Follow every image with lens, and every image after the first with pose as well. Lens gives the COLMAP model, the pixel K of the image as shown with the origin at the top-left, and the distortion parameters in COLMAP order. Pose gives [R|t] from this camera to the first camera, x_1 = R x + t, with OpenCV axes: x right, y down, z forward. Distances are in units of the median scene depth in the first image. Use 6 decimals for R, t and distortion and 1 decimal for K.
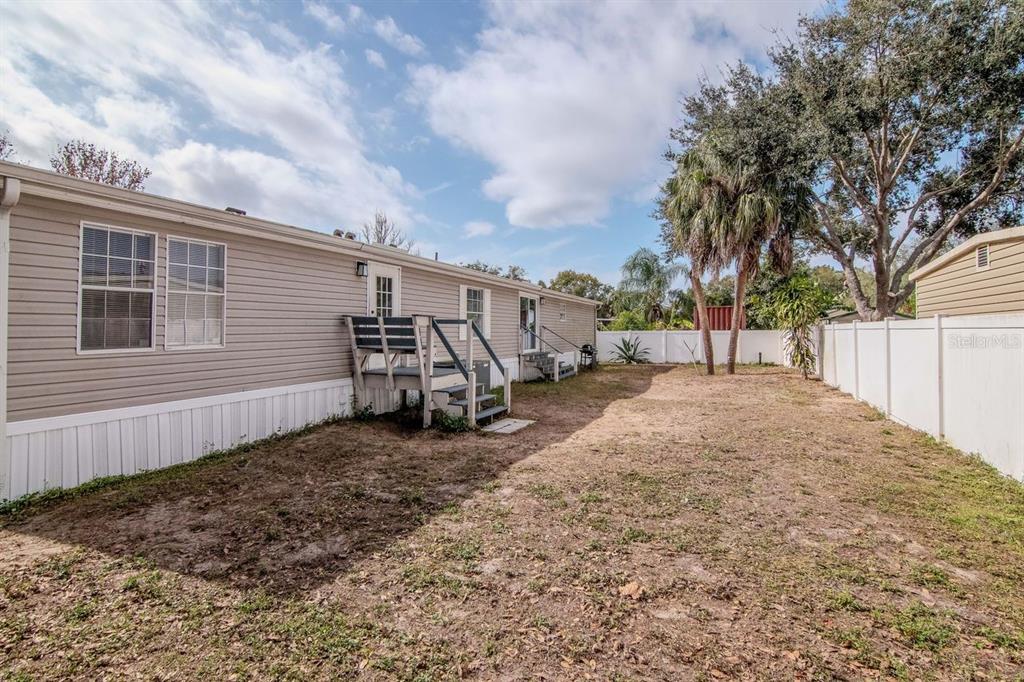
lens RADIAL K [[526.8, 0, 512.0], [0, 526.8, 322.7], [0, 0, 1]] dist [-0.012695, -0.000889]
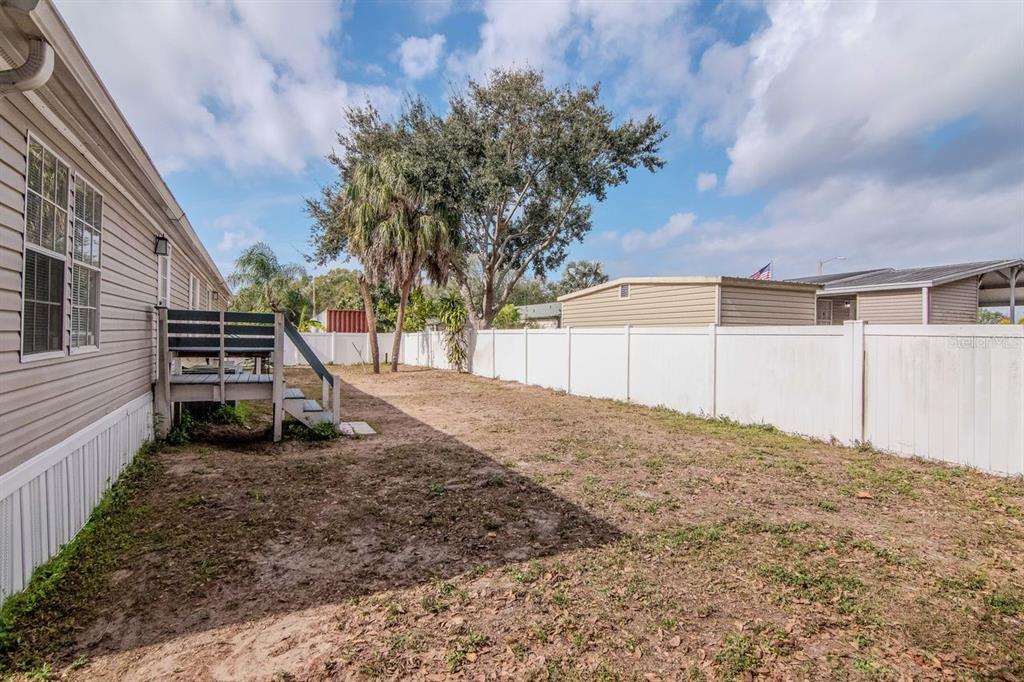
lens RADIAL K [[537.5, 0, 512.0], [0, 537.5, 341.0], [0, 0, 1]] dist [-0.001847, -0.000334]
pose [[0.656777, 0.001619, 0.754083, -0.623073], [-0.024474, 0.999517, 0.019170, 0.008160], [-0.753688, -0.031046, 0.656499, 0.138255]]
